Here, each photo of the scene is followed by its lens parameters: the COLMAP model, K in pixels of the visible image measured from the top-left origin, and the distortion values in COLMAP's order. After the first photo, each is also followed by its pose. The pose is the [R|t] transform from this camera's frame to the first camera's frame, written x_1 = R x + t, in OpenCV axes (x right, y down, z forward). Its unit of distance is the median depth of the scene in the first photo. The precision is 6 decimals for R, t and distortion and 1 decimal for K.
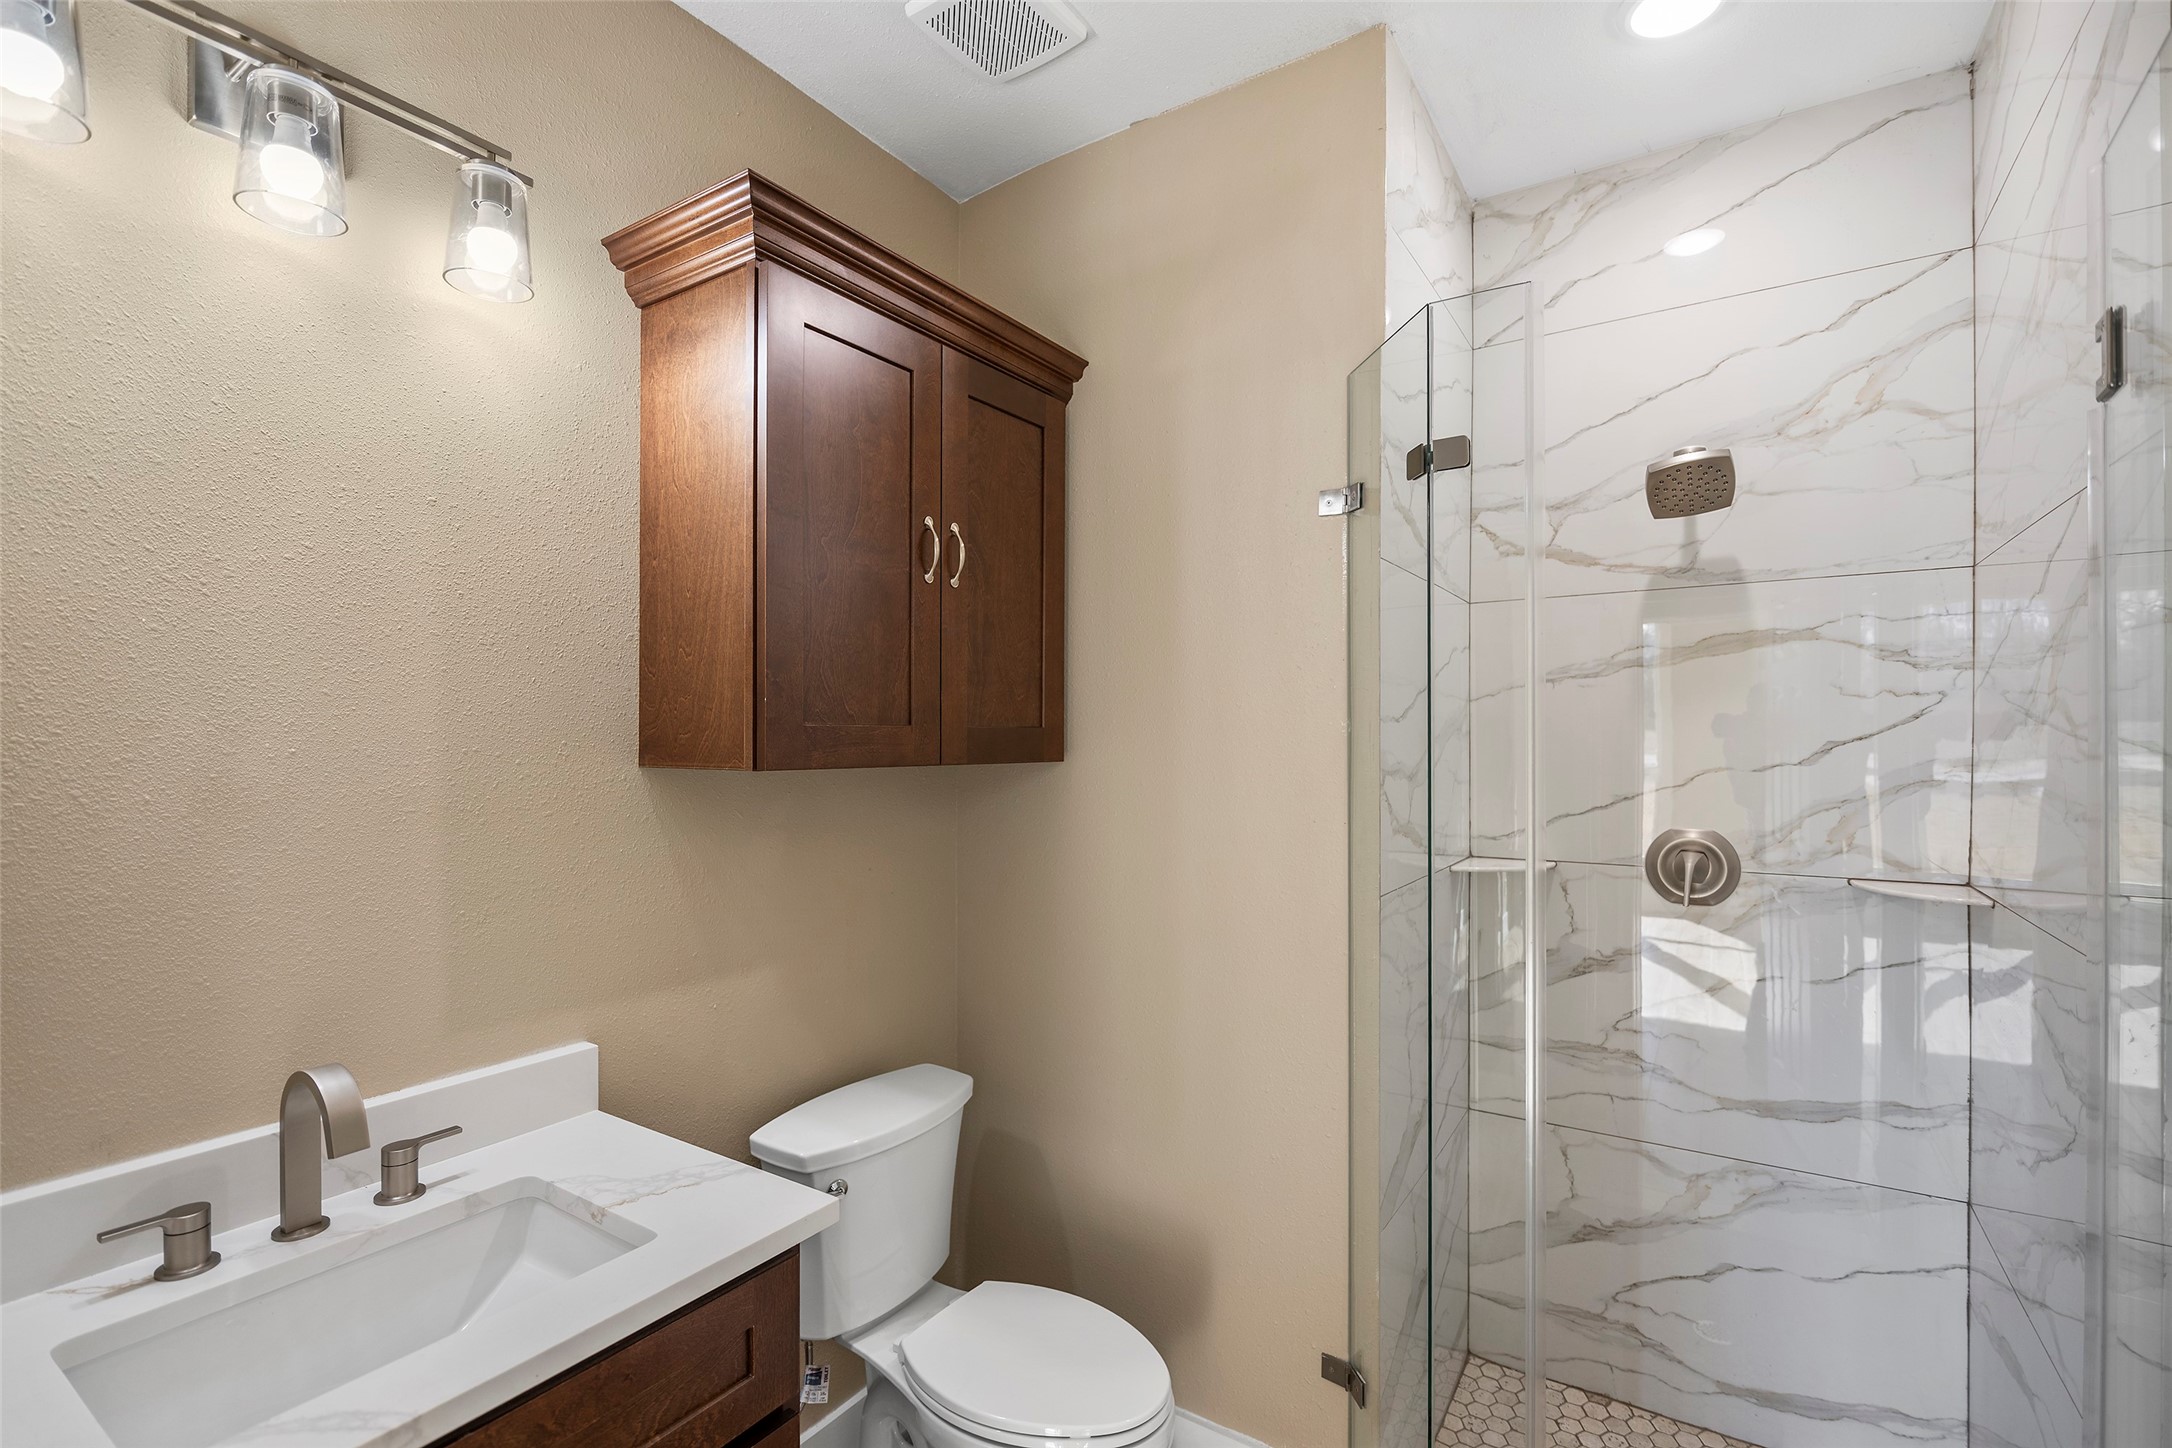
lens RADIAL K [[1004.8, 0, 1086.9], [0, 1004.8, 731.8], [0, 0, 1]] dist [-0.004400, -0.002311]
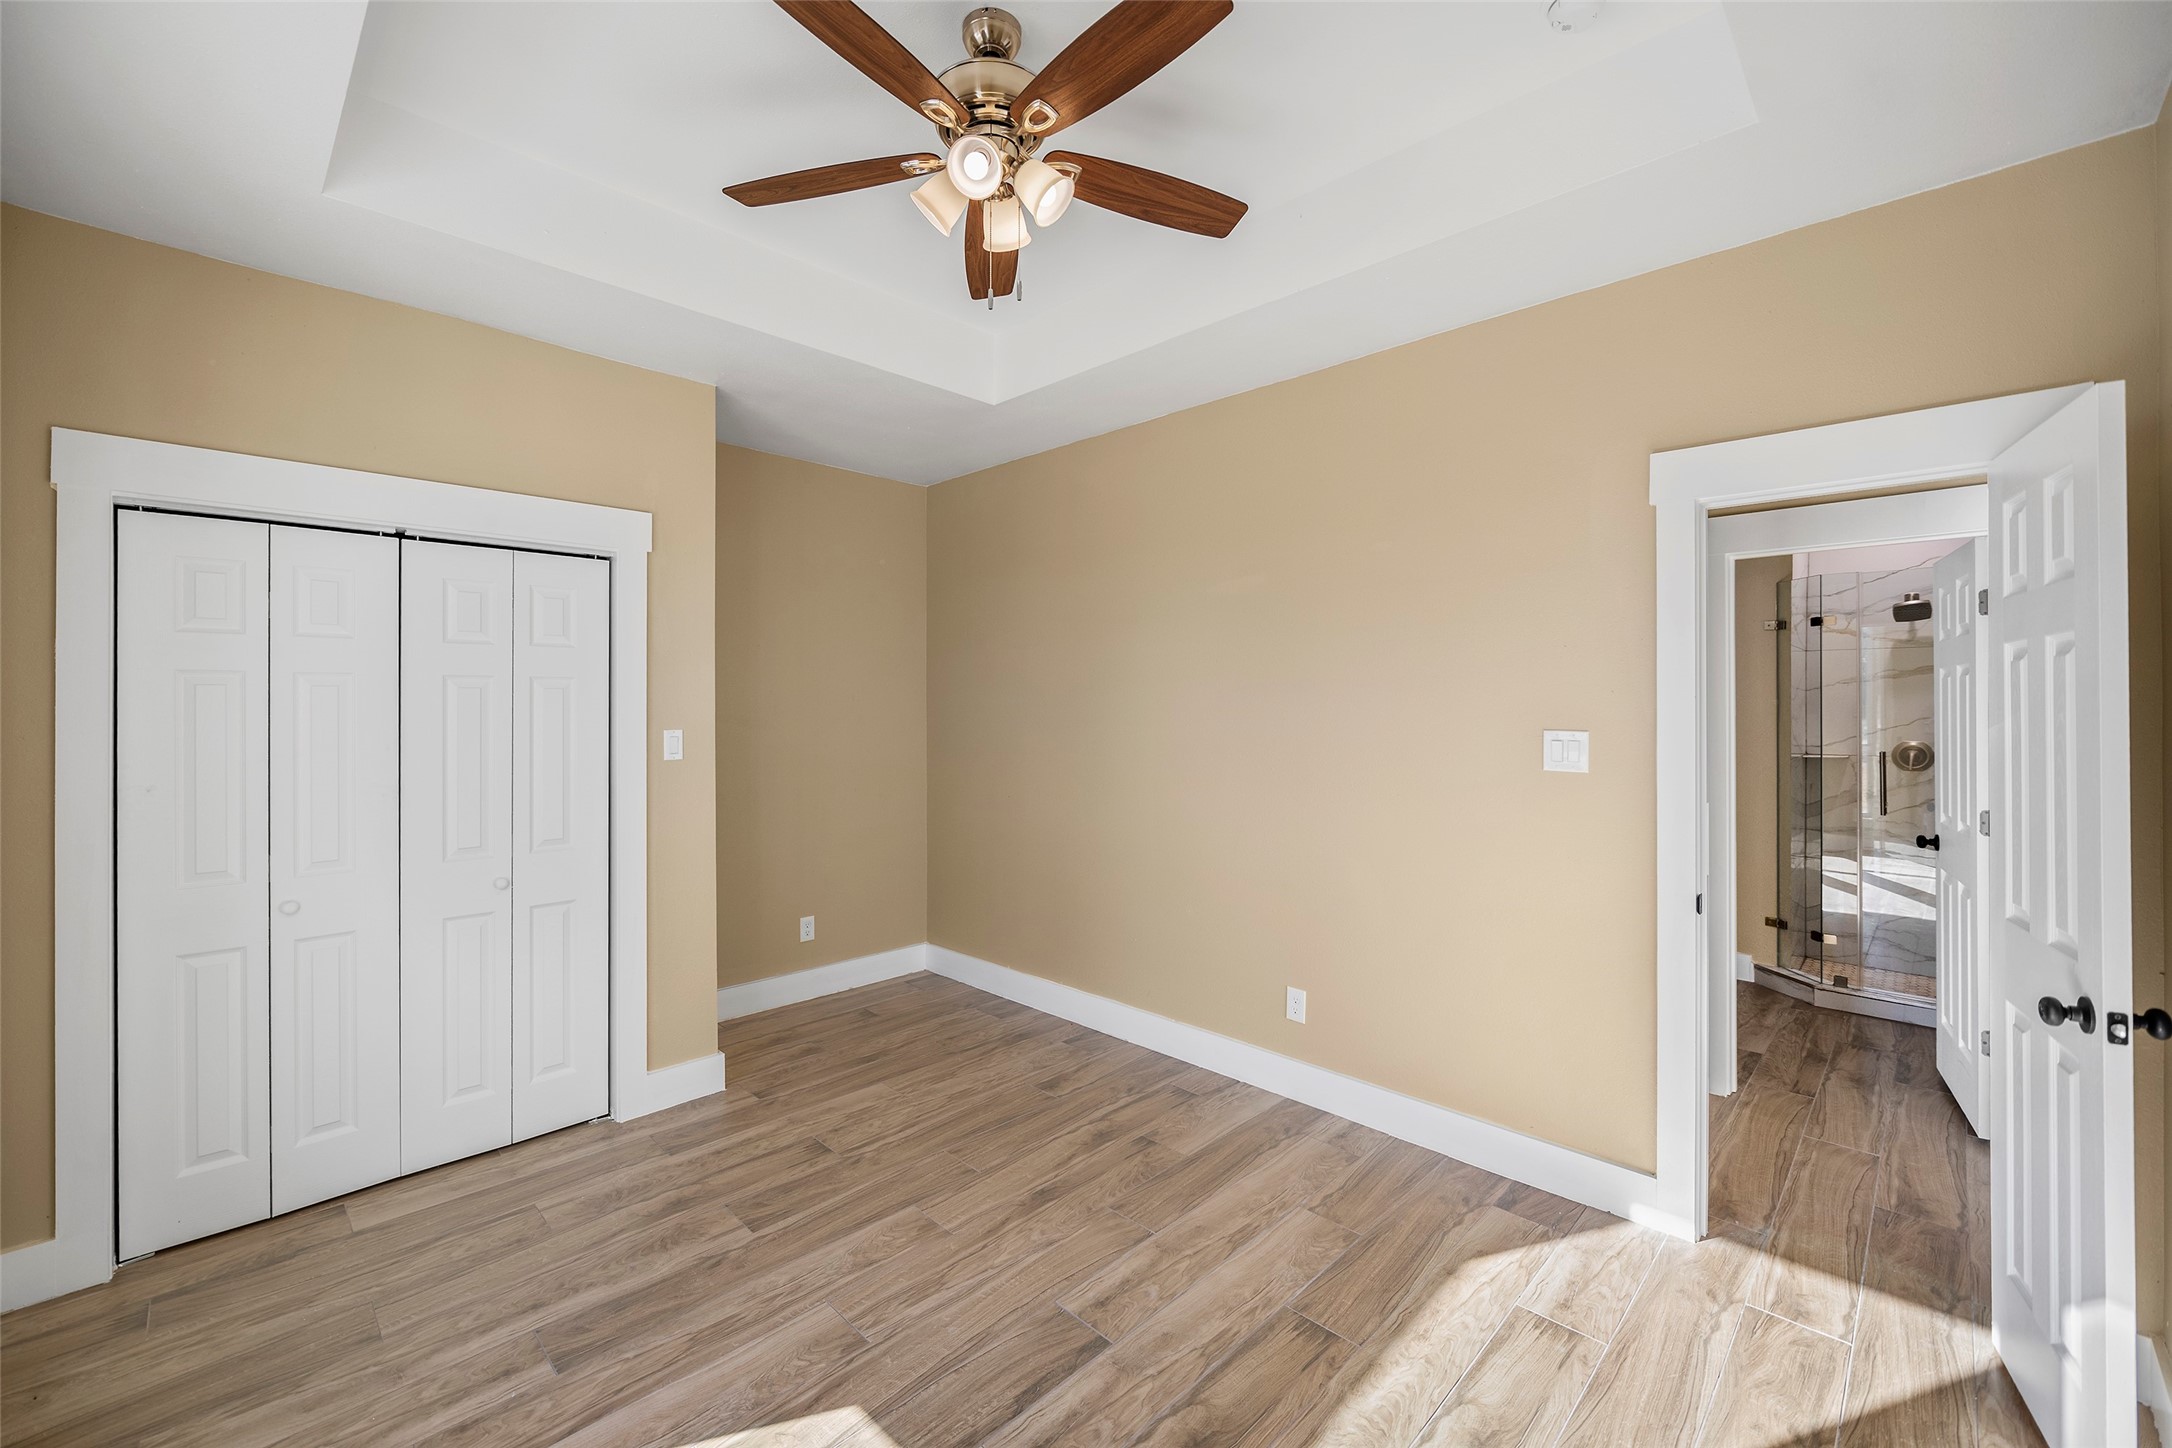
lens RADIAL K [[884.1, 0, 1073.6], [0, 884.1, 712.3], [0, 0, 1]] dist [-0.003512, -0.000934]
pose [[0.977397, -0.006863, -0.211303, -1.061310], [0.008304, 0.999948, 0.005930, -0.007495], [0.211251, -0.007551, 0.977403, -1.723586]]
